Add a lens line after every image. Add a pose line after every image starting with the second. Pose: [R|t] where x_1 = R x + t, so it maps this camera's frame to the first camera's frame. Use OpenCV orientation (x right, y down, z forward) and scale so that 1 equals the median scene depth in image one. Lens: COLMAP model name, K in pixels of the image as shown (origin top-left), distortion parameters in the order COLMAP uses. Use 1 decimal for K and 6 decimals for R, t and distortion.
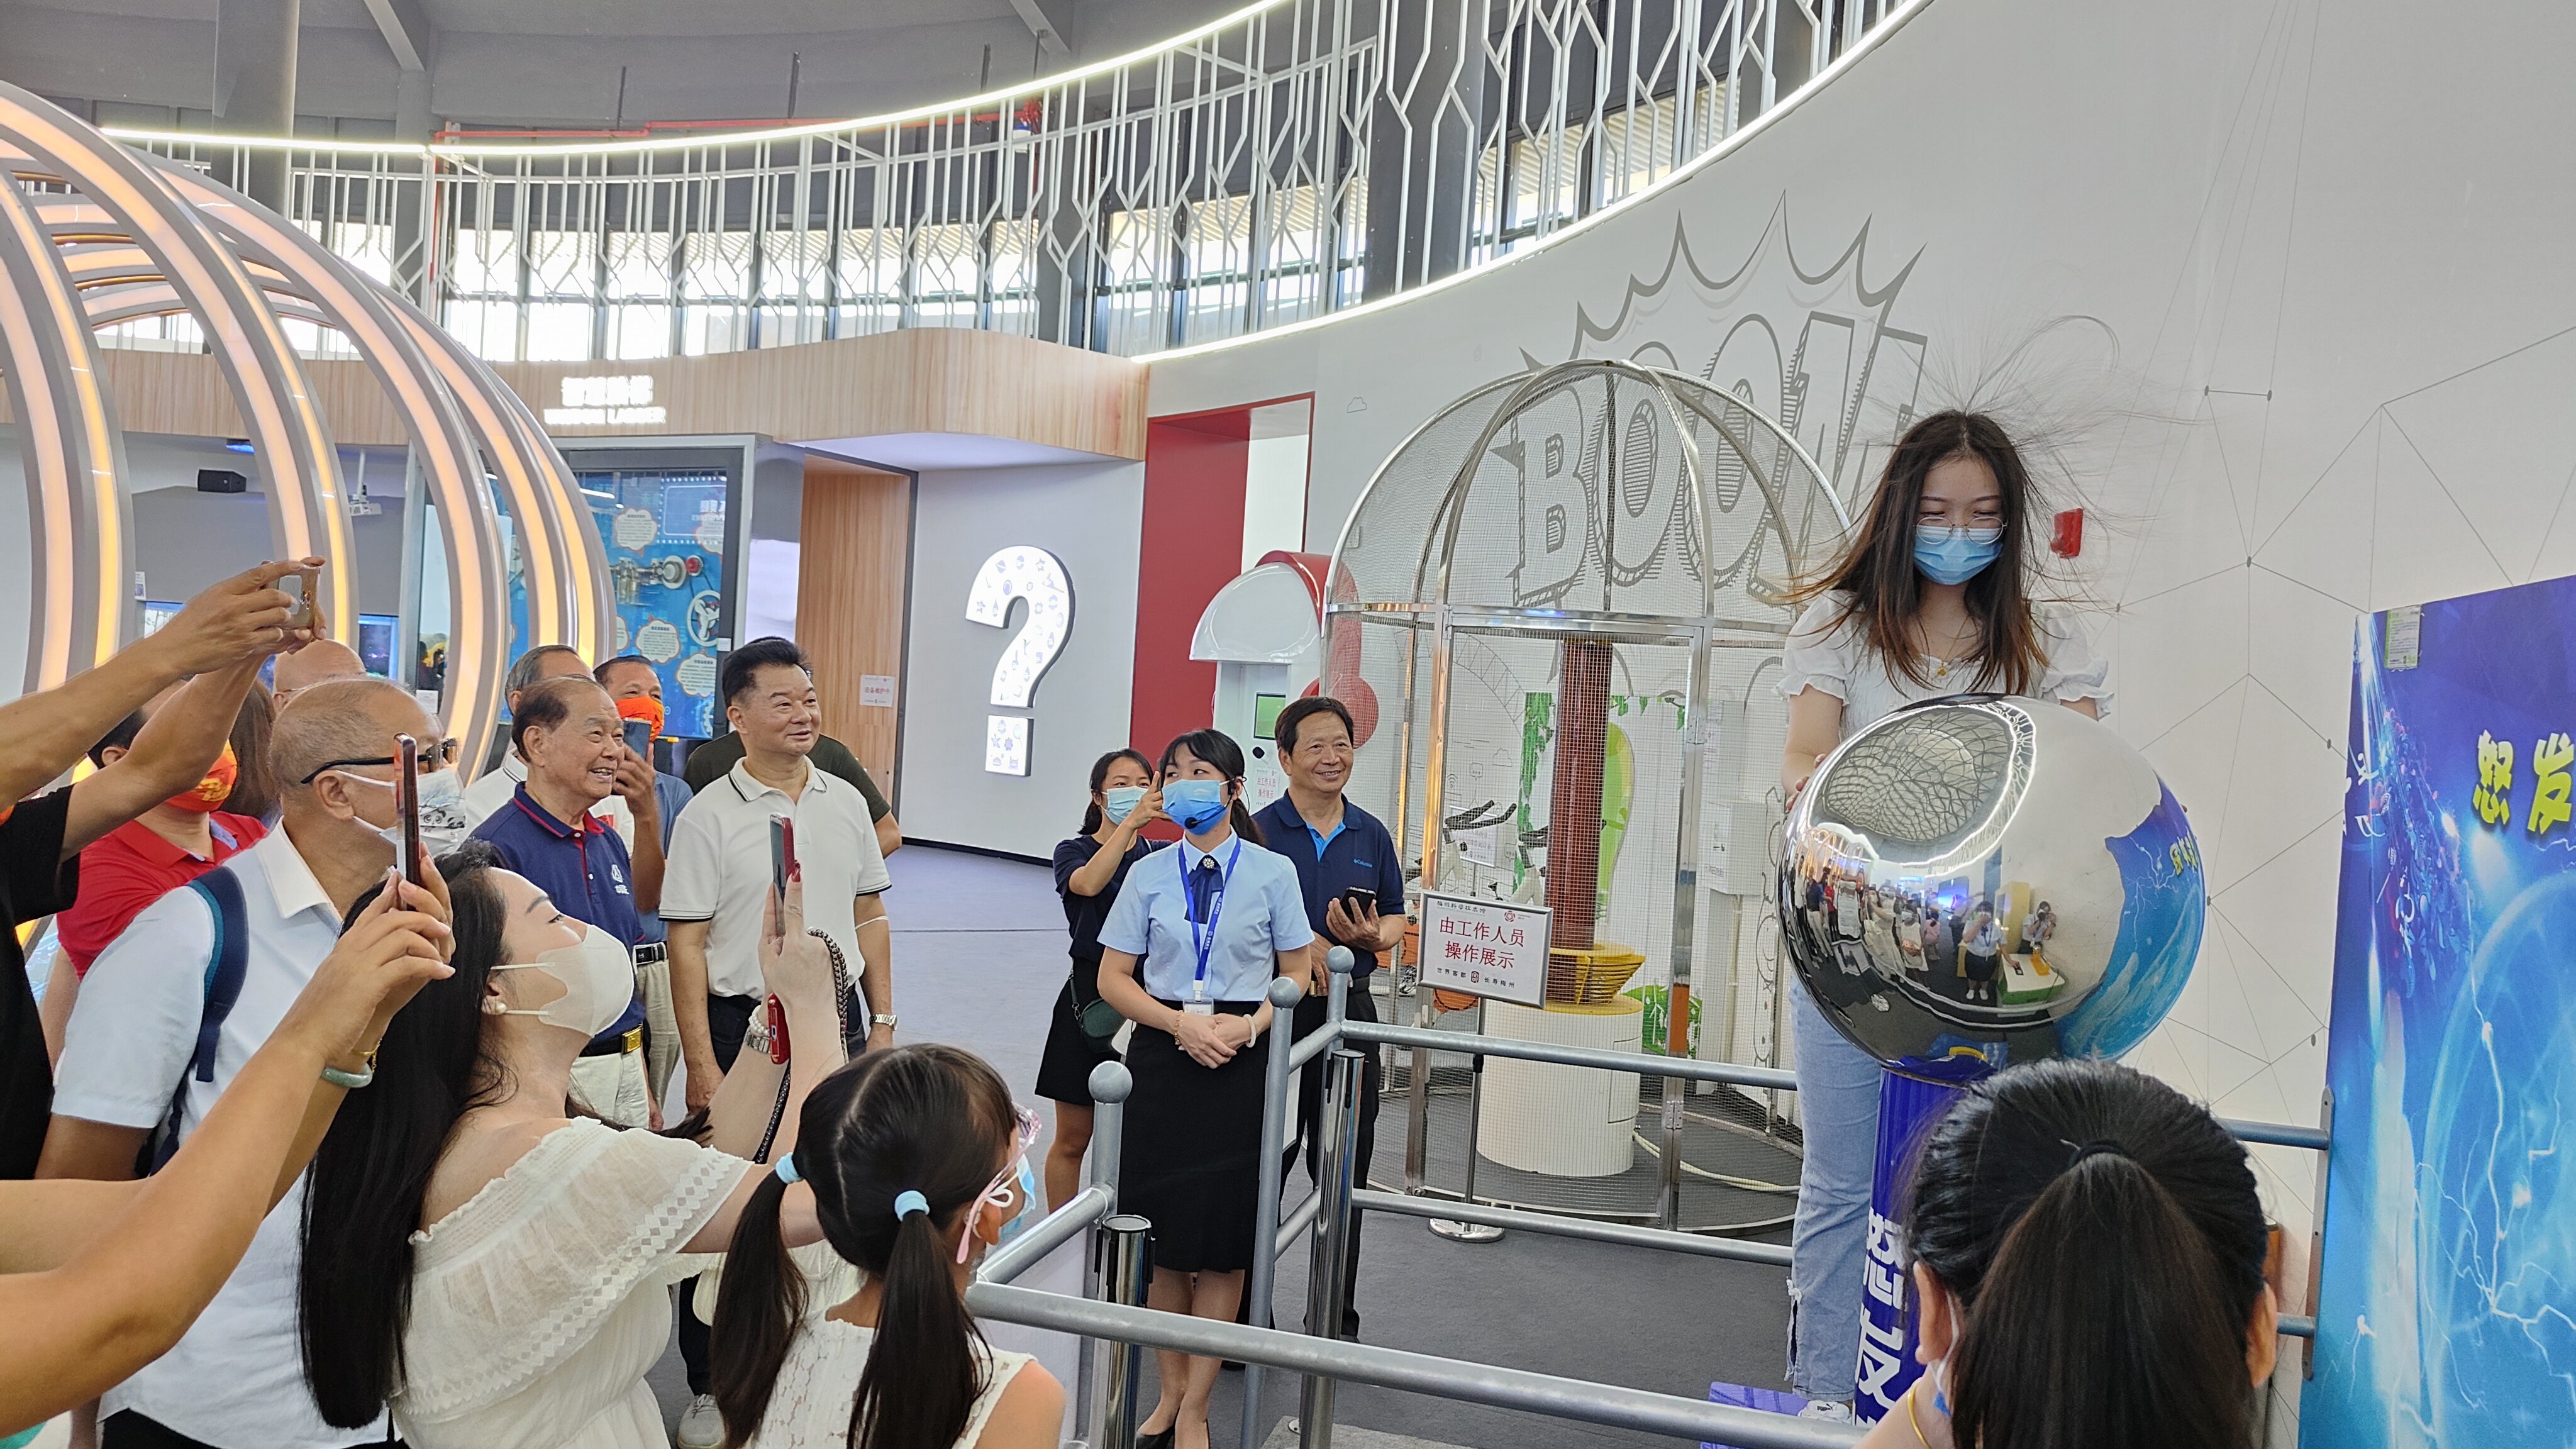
lens RADIAL K [[1832.9, 0, 1285.0], [0, 1832.9, 694.2], [0, 0, 1]] dist [0.034652, 0.001562]
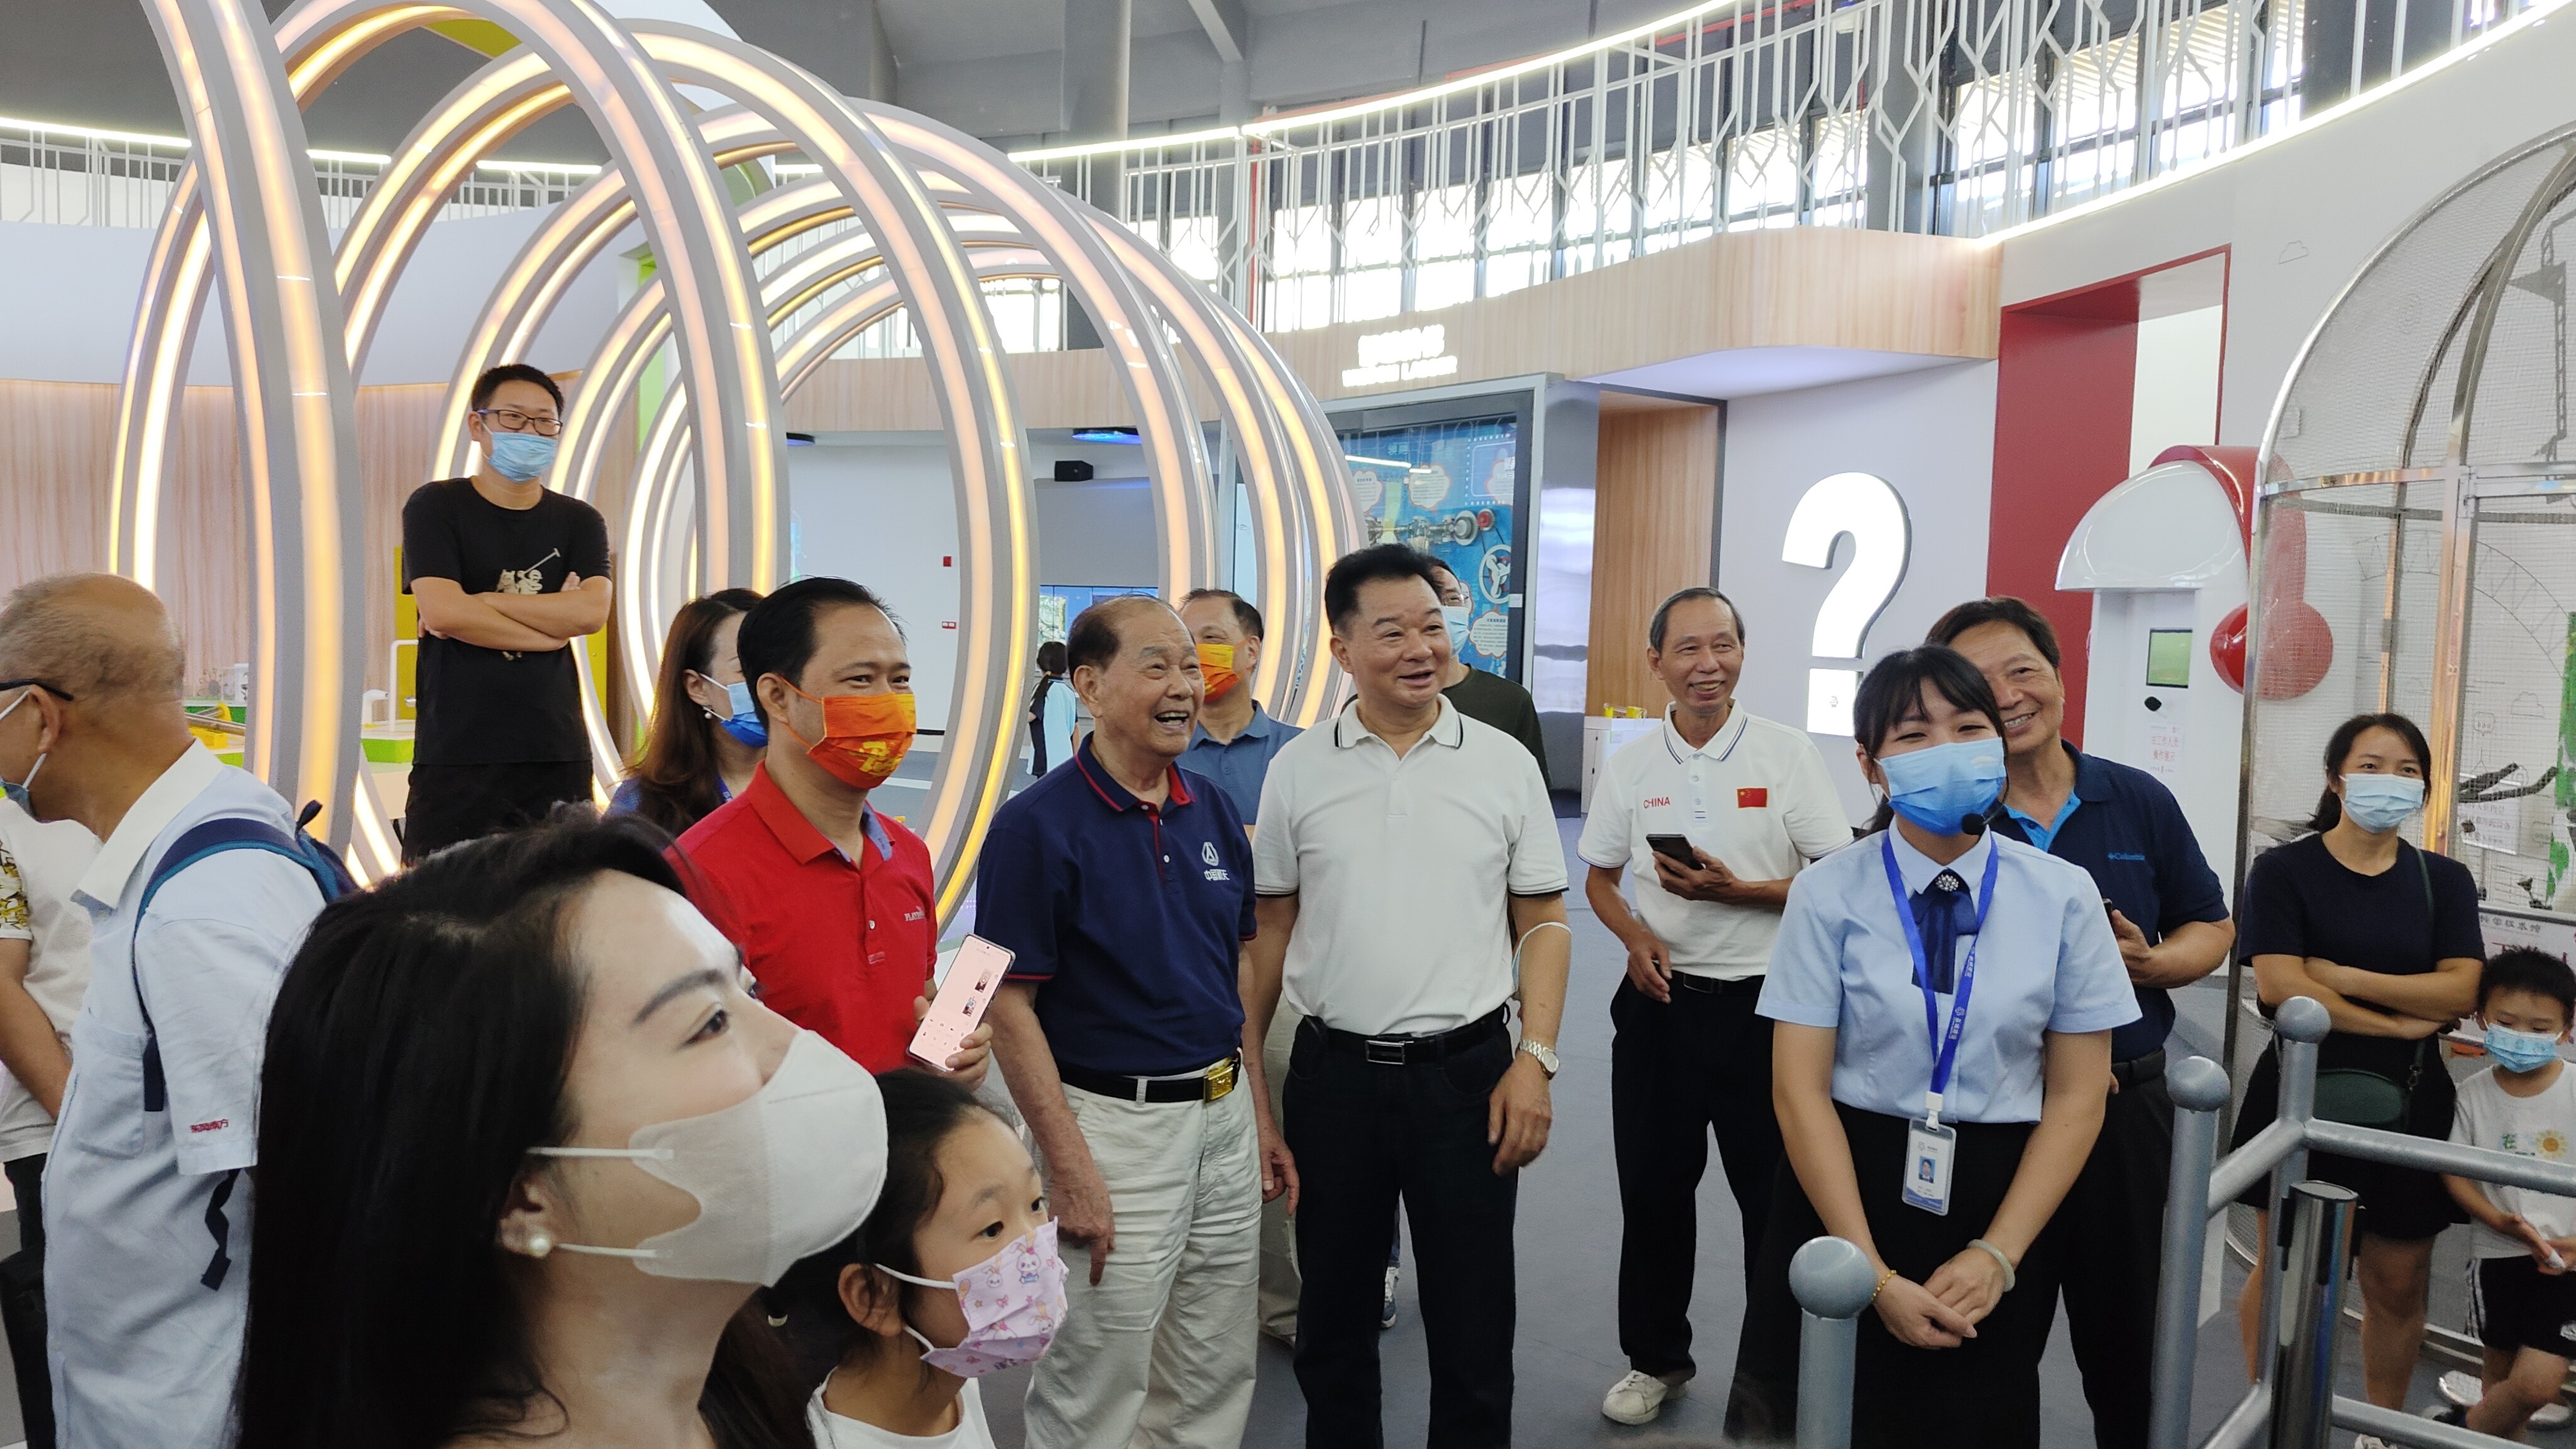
lens RADIAL K [[1832.9, 0, 1285.0], [0, 1832.9, 694.2], [0, 0, 1]] dist [0.034652, 0.001562]
pose [[0.896028, -0.023895, -0.443354, 0.000678], [0.030452, 0.999507, 0.007674, 0.008278], [0.442952, -0.020377, 0.896314, 0.100110]]
